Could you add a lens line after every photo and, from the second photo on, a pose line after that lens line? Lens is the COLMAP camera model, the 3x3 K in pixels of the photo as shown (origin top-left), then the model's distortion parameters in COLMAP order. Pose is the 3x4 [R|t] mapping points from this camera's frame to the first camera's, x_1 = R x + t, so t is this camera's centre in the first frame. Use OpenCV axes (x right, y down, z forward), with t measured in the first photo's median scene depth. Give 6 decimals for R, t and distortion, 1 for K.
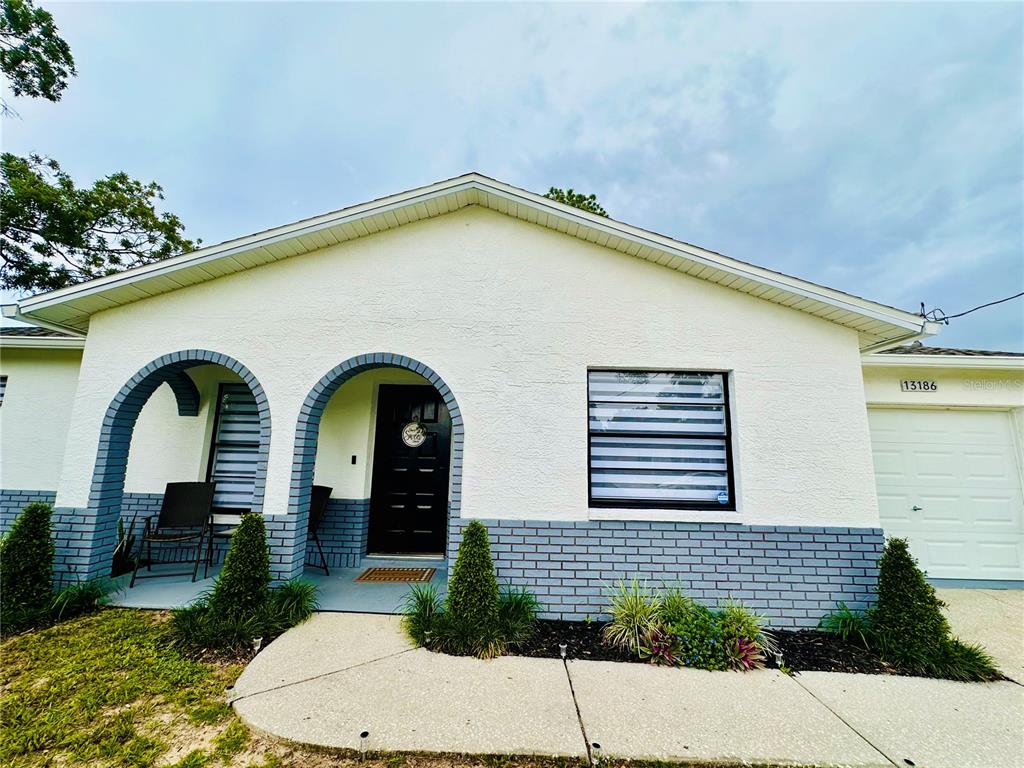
lens RADIAL K [[411.0, 0, 514.2], [0, 411.0, 372.7], [0, 0, 1]] dist [-0.002447, 0.000656]
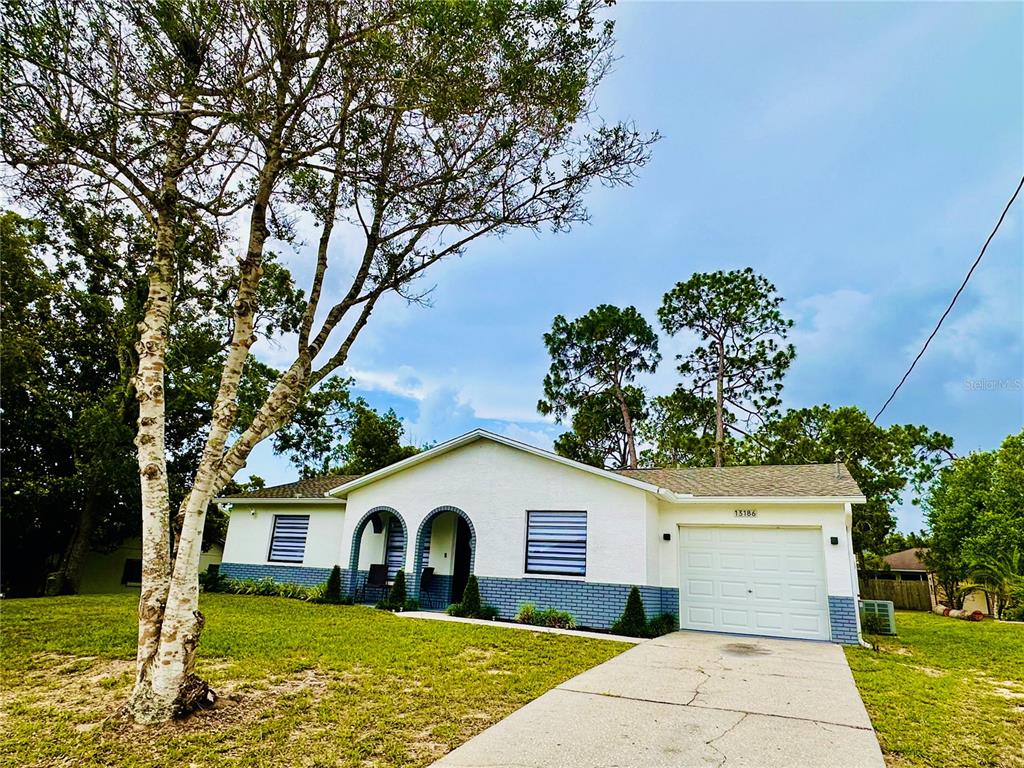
lens RADIAL K [[627.9, 0, 512.0], [0, 627.9, 384.0], [0, 0, 1]] dist [-0.002514, -0.000652]
pose [[0.910779, -0.099114, -0.400821, 1.557175], [0.043770, 0.988468, -0.144968, -0.202999], [0.410567, 0.114490, 0.904614, -2.218090]]
